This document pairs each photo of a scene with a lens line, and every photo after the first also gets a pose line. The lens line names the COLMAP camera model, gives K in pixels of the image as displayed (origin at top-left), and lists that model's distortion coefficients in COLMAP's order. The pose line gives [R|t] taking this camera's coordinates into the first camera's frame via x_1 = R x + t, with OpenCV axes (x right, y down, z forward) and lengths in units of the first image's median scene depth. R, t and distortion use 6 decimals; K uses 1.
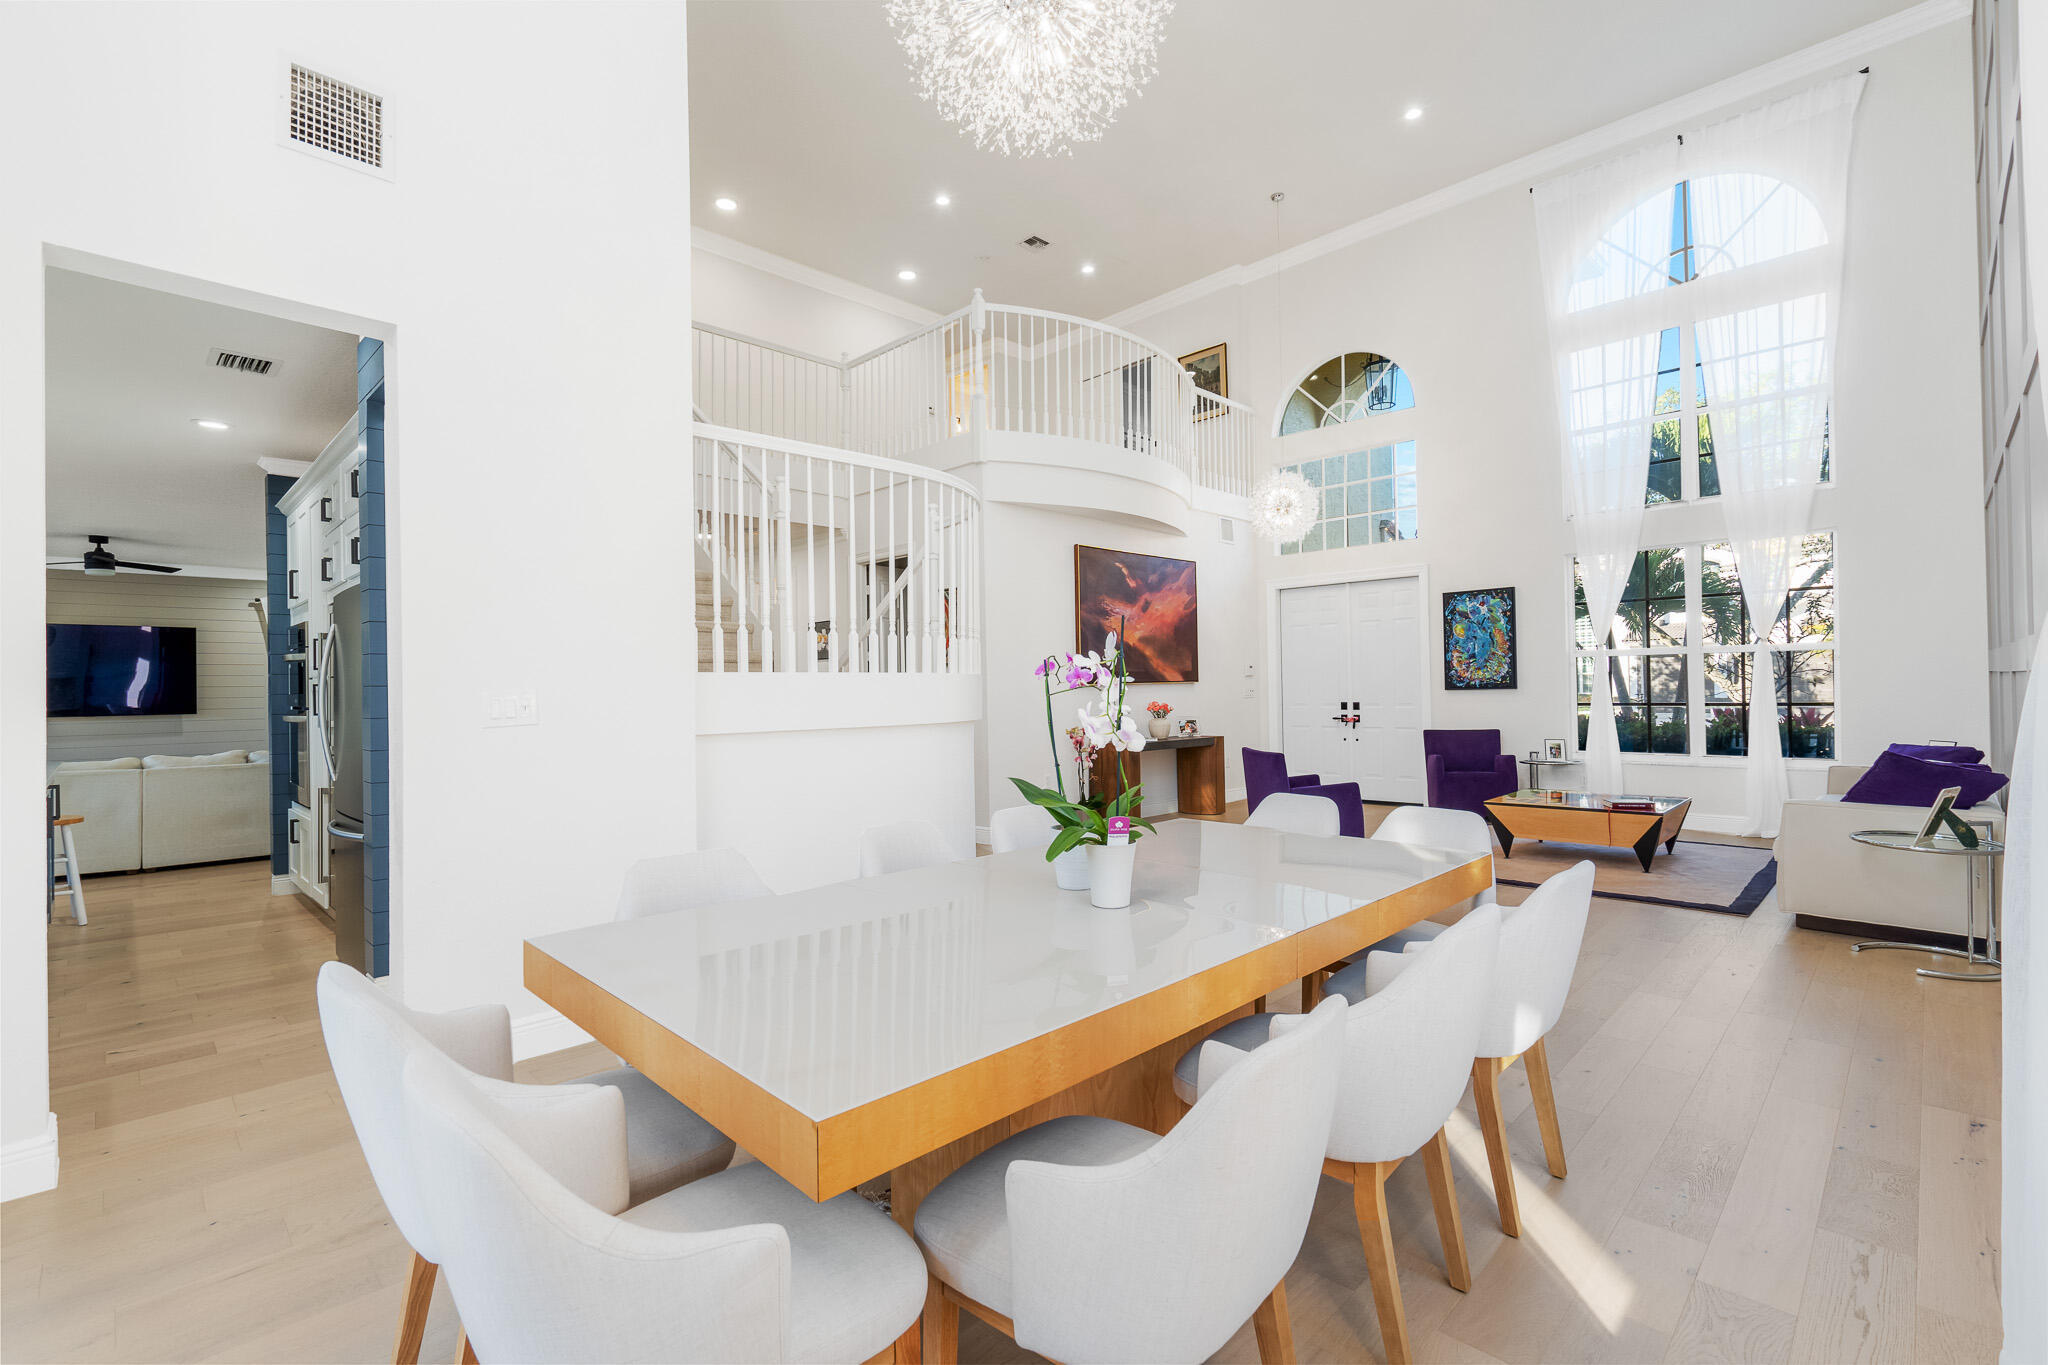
lens RADIAL K [[935.4, 0, 1018.7], [0, 935.4, 686.6], [0, 0, 1]] dist [-0.011052, 0.004943]
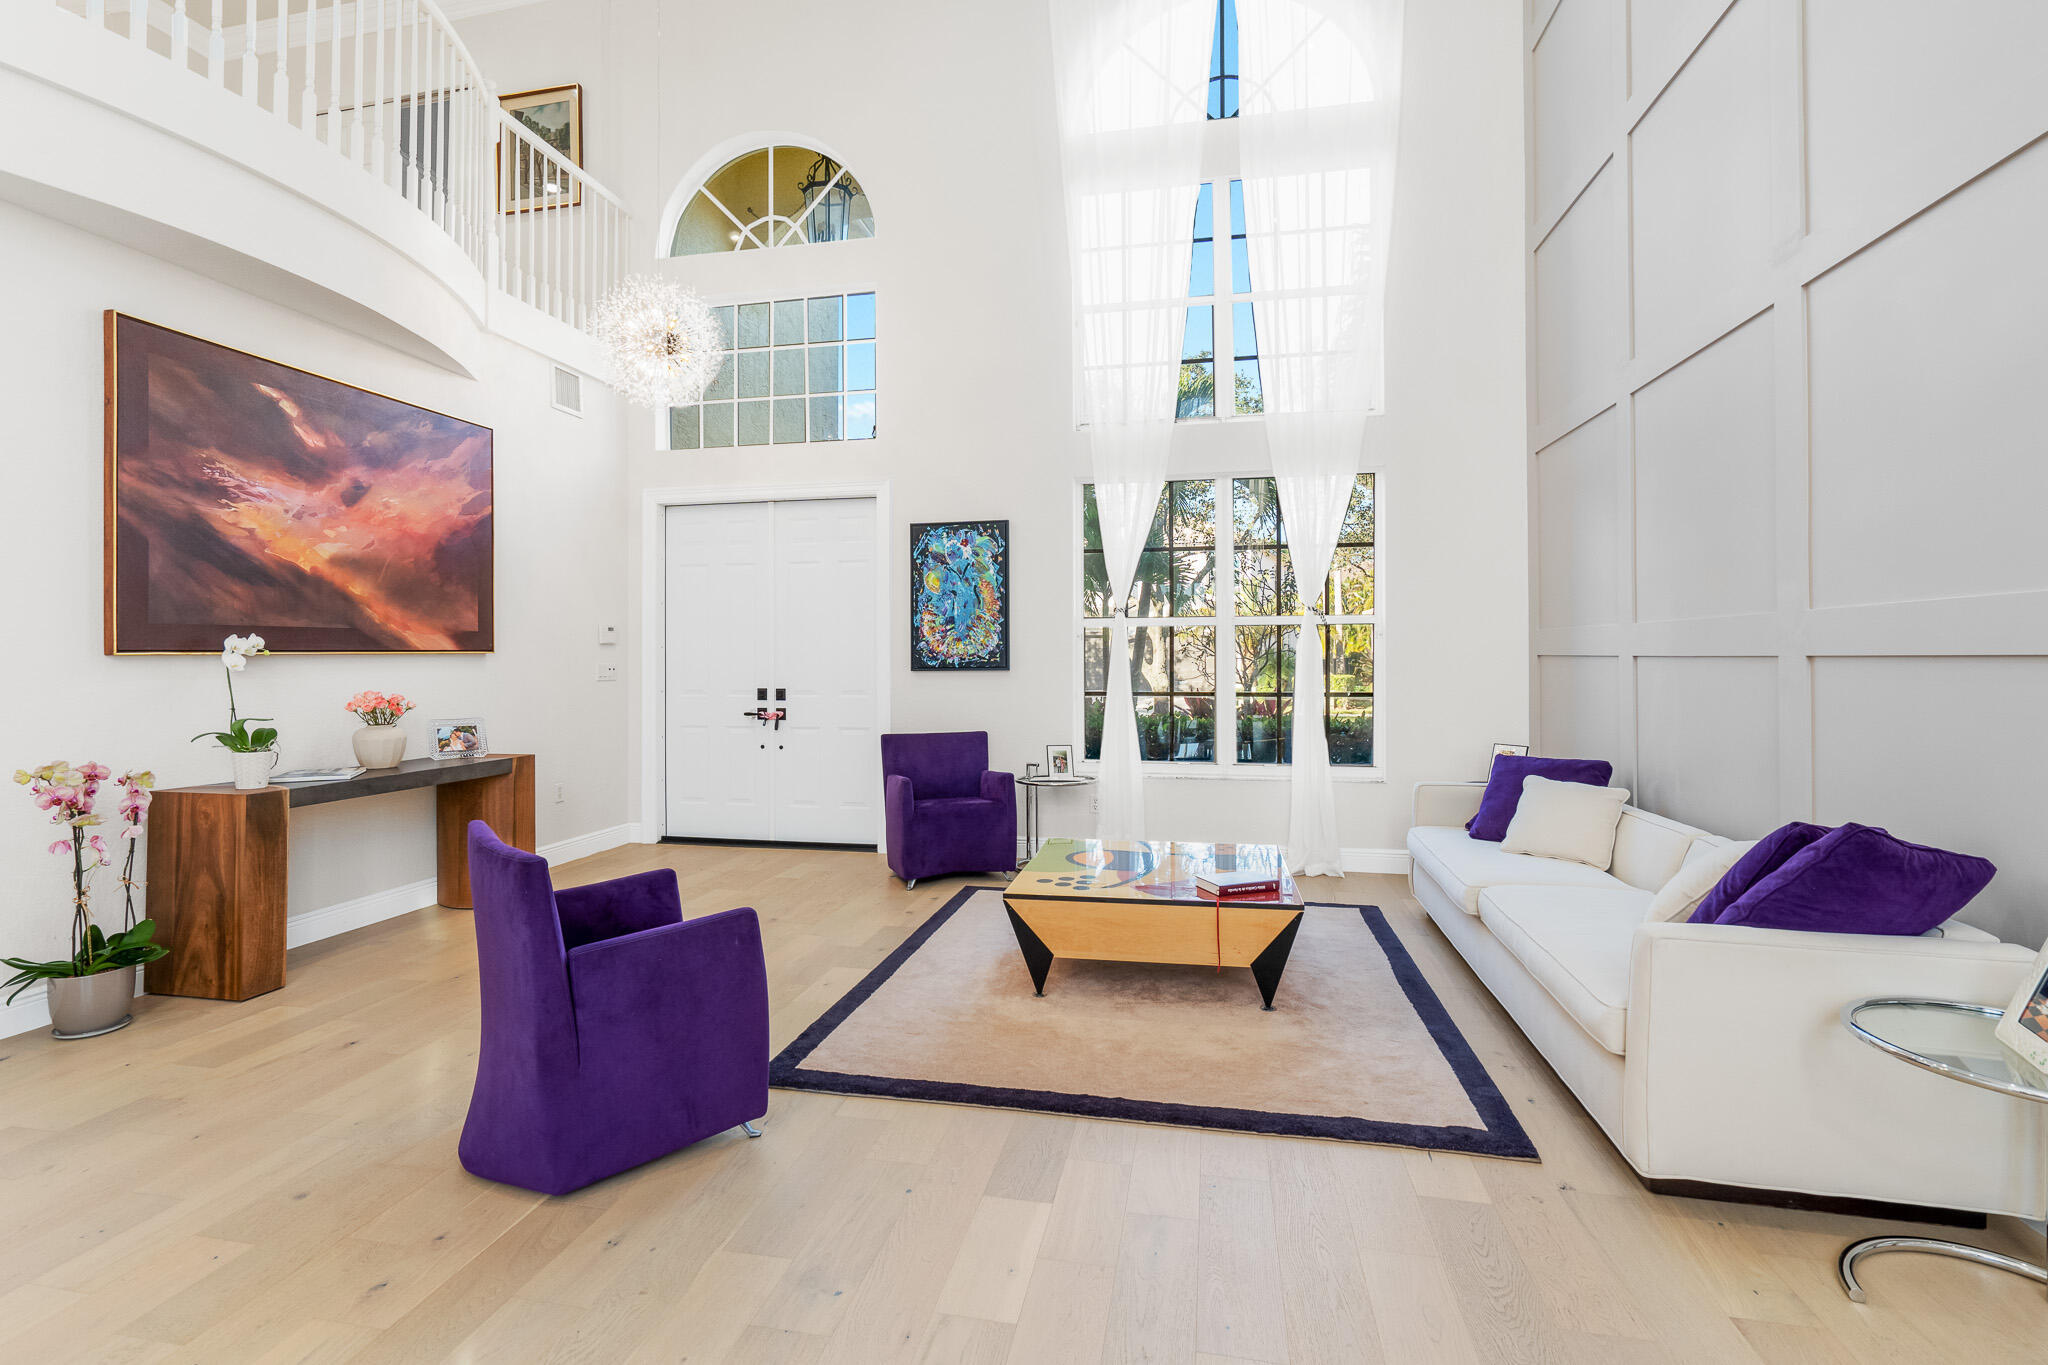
lens RADIAL K [[935.4, 0, 1021.6], [0, 935.4, 652.4], [0, 0, 1]] dist [-0.011052, 0.004943]
pose [[0.836235, 0.017463, 0.548094, 0.163454], [-0.012938, 0.999843, -0.012118, -0.002630], [-0.548219, 0.003042, 0.836329, 0.414101]]
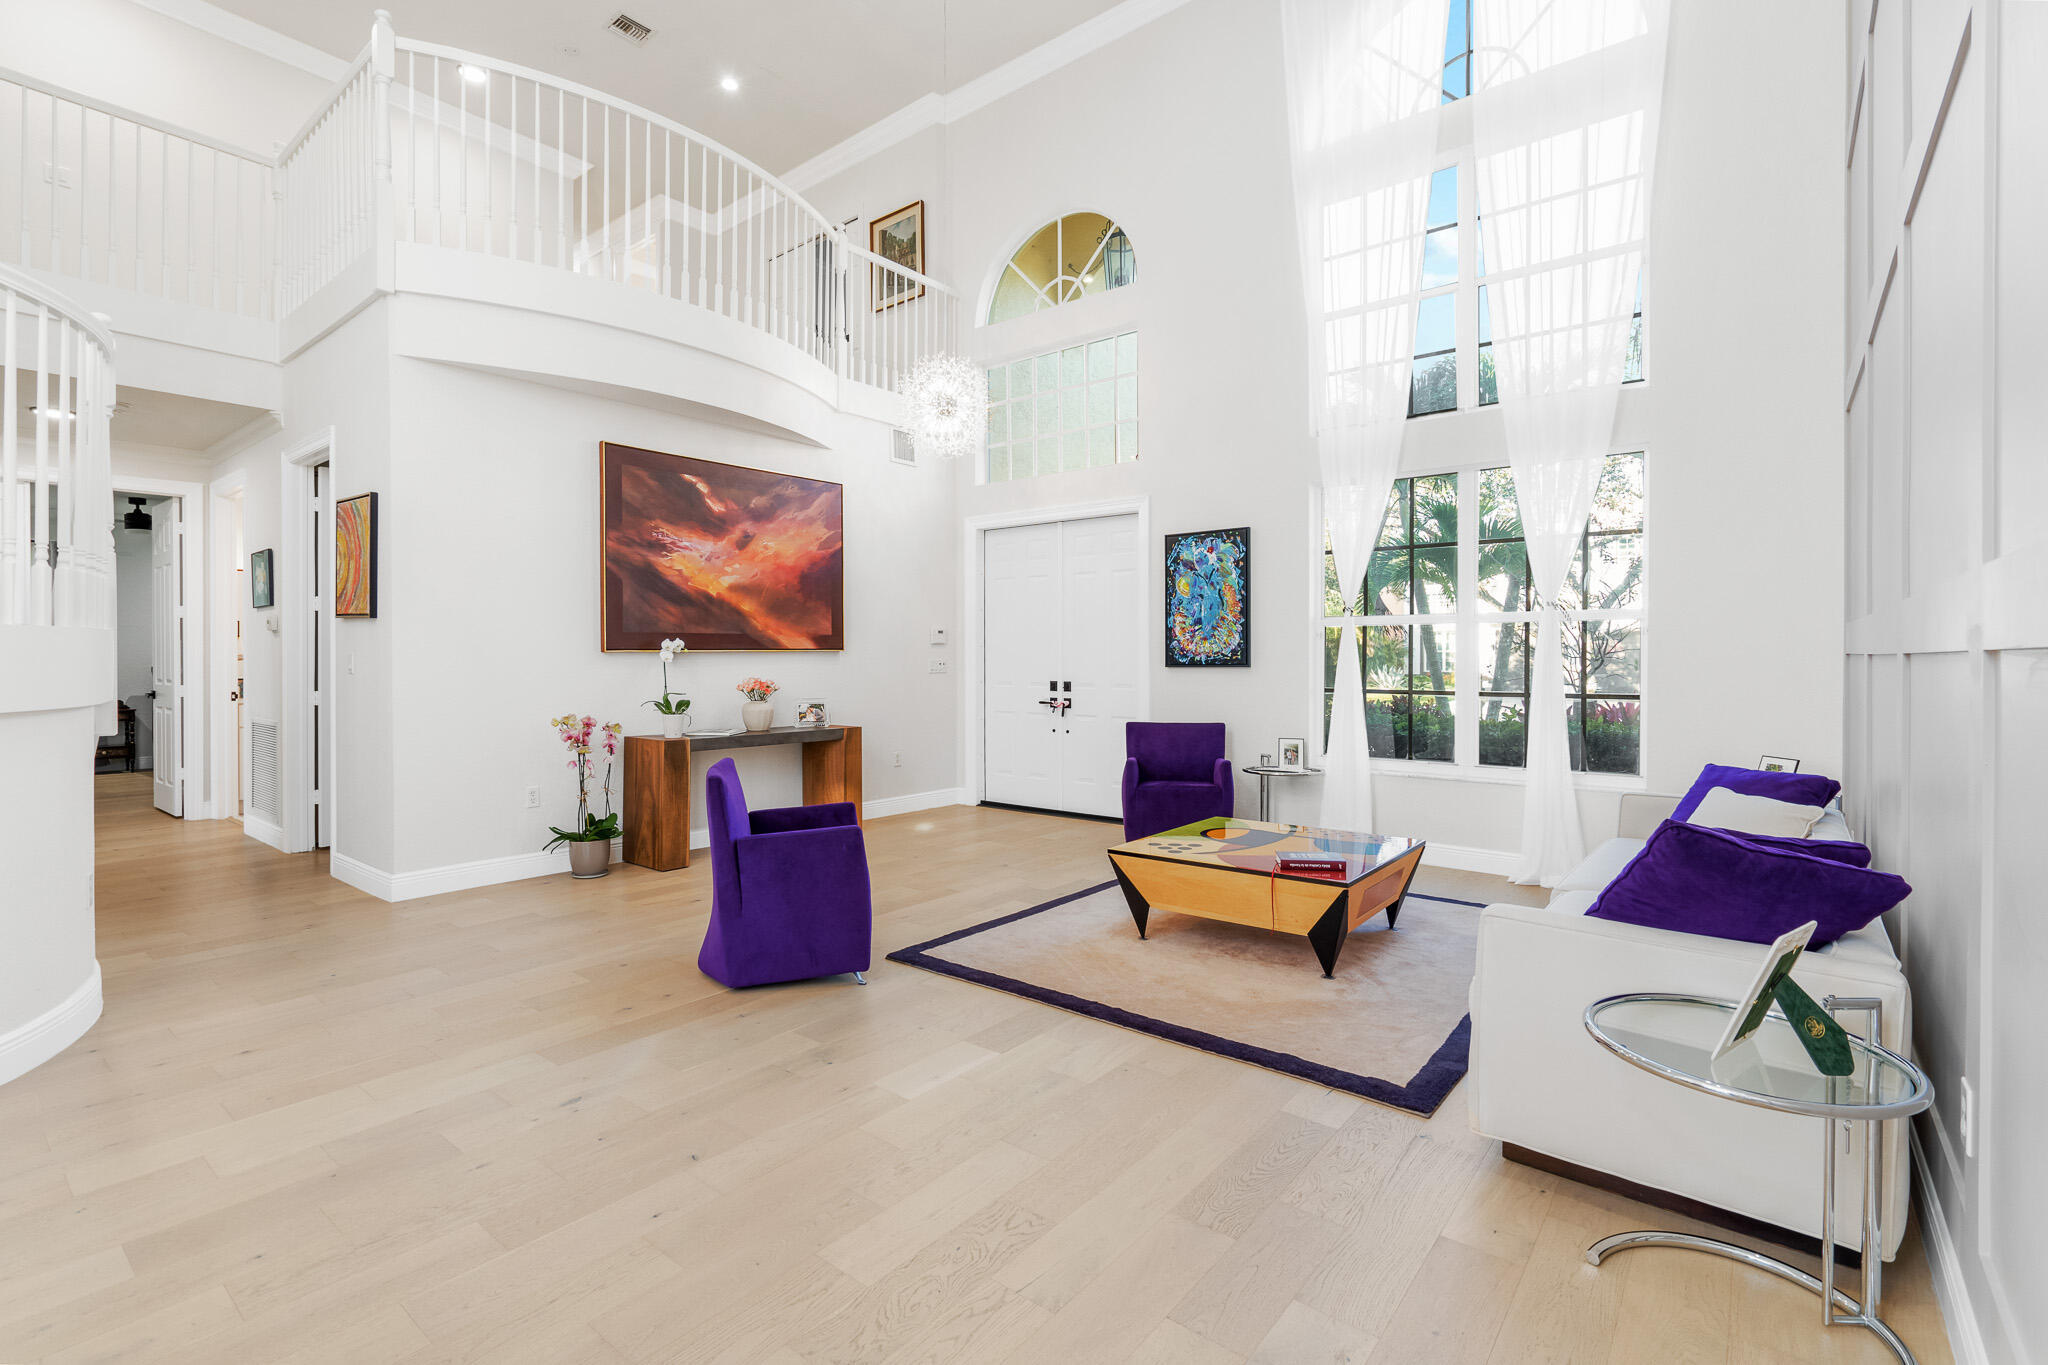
lens RADIAL K [[935.4, 0, 1033.0], [0, 935.4, 666.1], [0, 0, 1]] dist [-0.011052, 0.004943]
pose [[0.994140, 0.015945, 0.106919, 0.280073], [-0.017207, 0.999793, 0.010894, -0.003531], [-0.106723, -0.012670, 0.994208, 0.283254]]
